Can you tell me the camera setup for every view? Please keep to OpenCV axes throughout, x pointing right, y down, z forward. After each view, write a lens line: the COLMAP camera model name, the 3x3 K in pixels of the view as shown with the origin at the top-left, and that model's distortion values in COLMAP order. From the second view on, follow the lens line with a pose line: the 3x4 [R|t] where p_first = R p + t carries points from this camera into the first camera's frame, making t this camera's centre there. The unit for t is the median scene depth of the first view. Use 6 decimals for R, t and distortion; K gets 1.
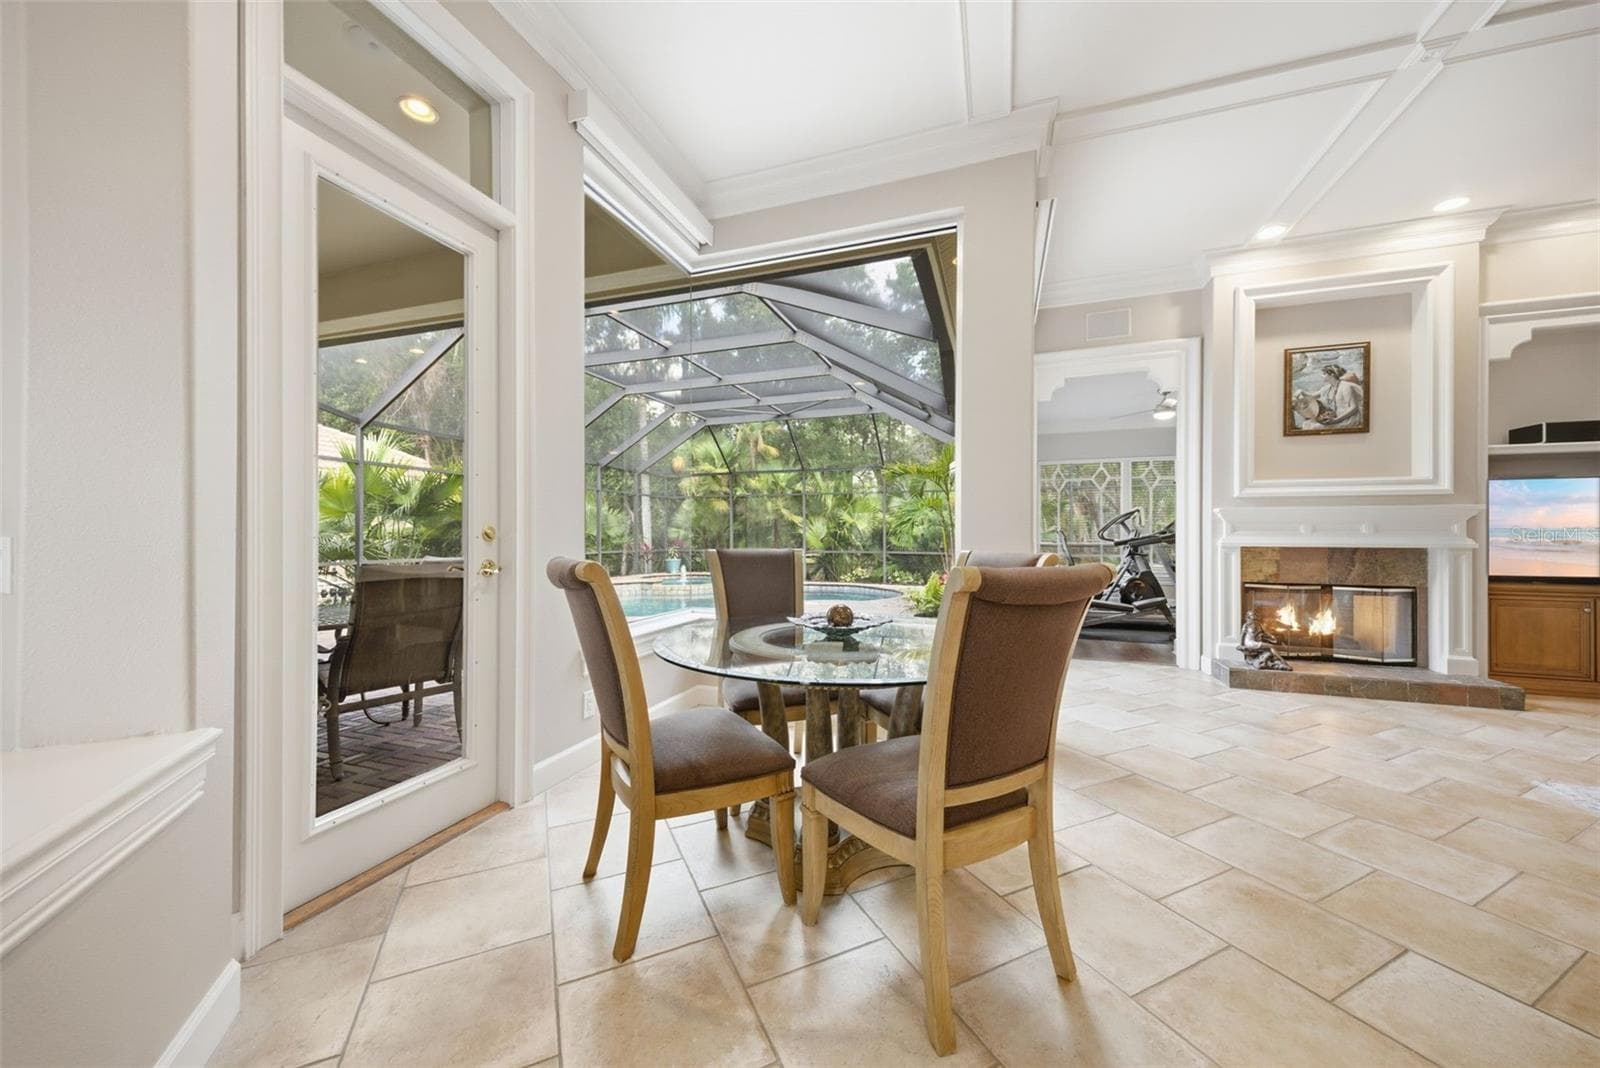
lens RADIAL K [[561.7, 0, 795.8], [0, 561.7, 533.4], [0, 0, 1]] dist [0.000763, -0.000457]
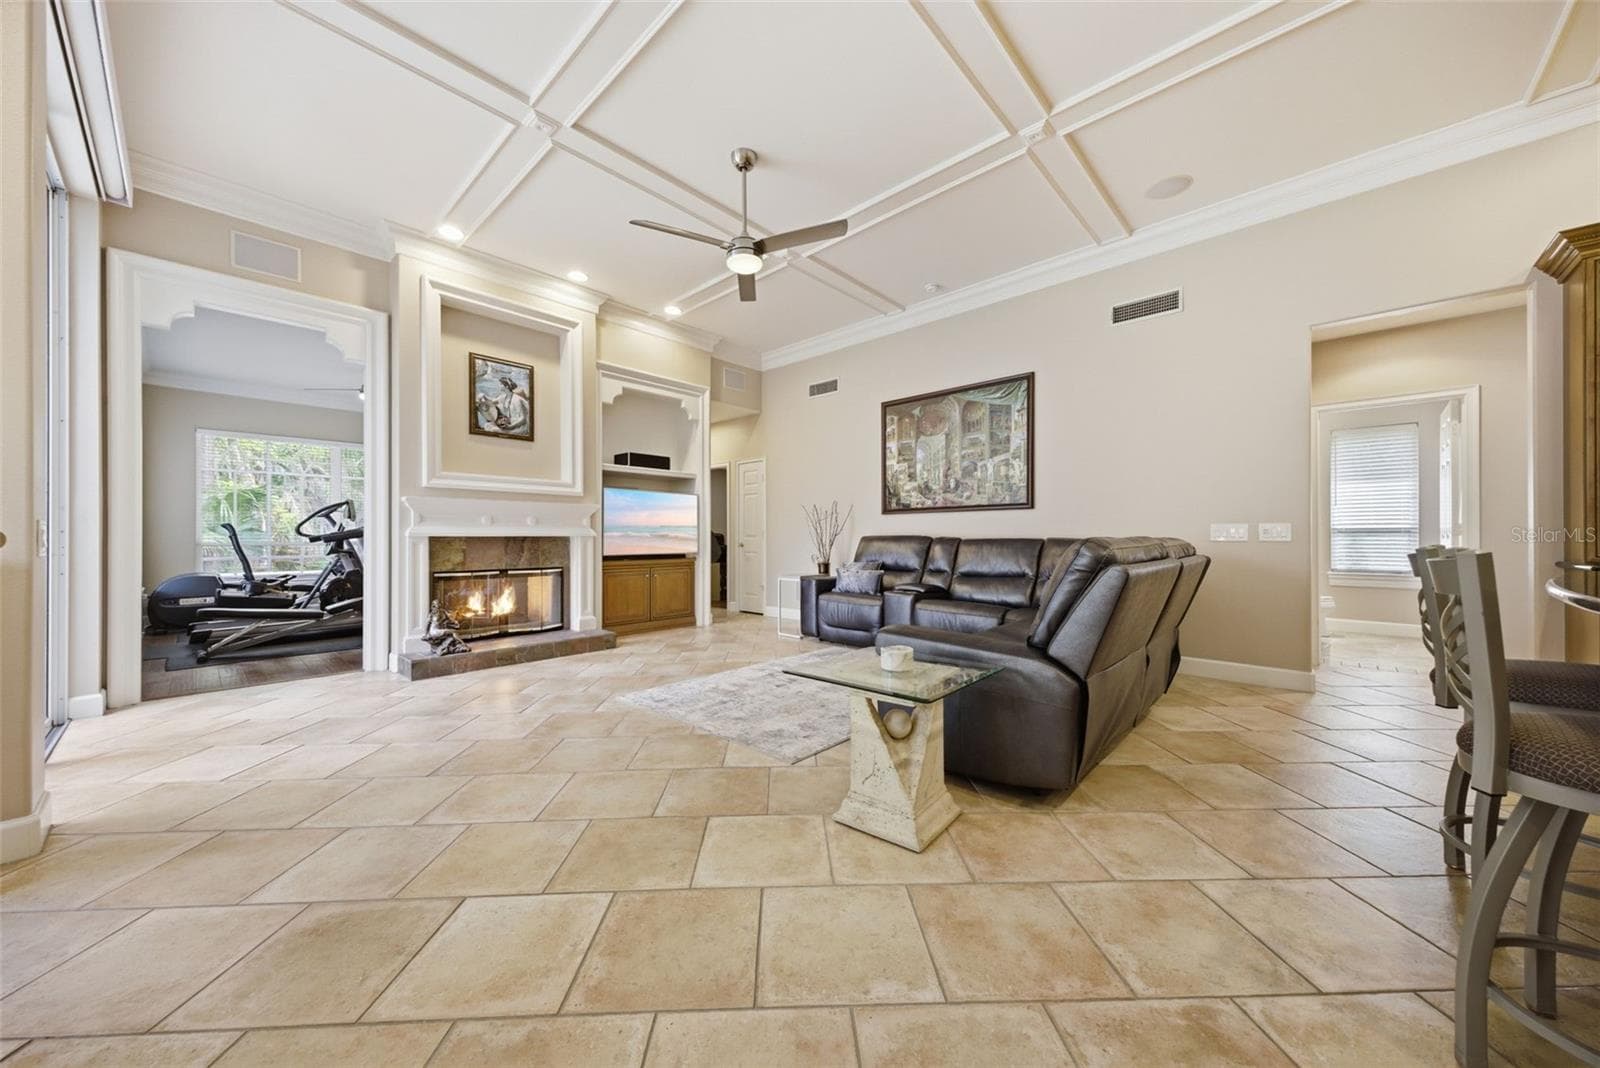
lens RADIAL K [[561.7, 0, 802.8], [0, 561.7, 532.8], [0, 0, 1]] dist [0.000763, -0.000457]
pose [[0.380355, 0.001626, 0.924839, 0.124356], [0.002521, 0.999993, -0.002795, 0.021757], [-0.924837, 0.003395, 0.380348, 0.005723]]
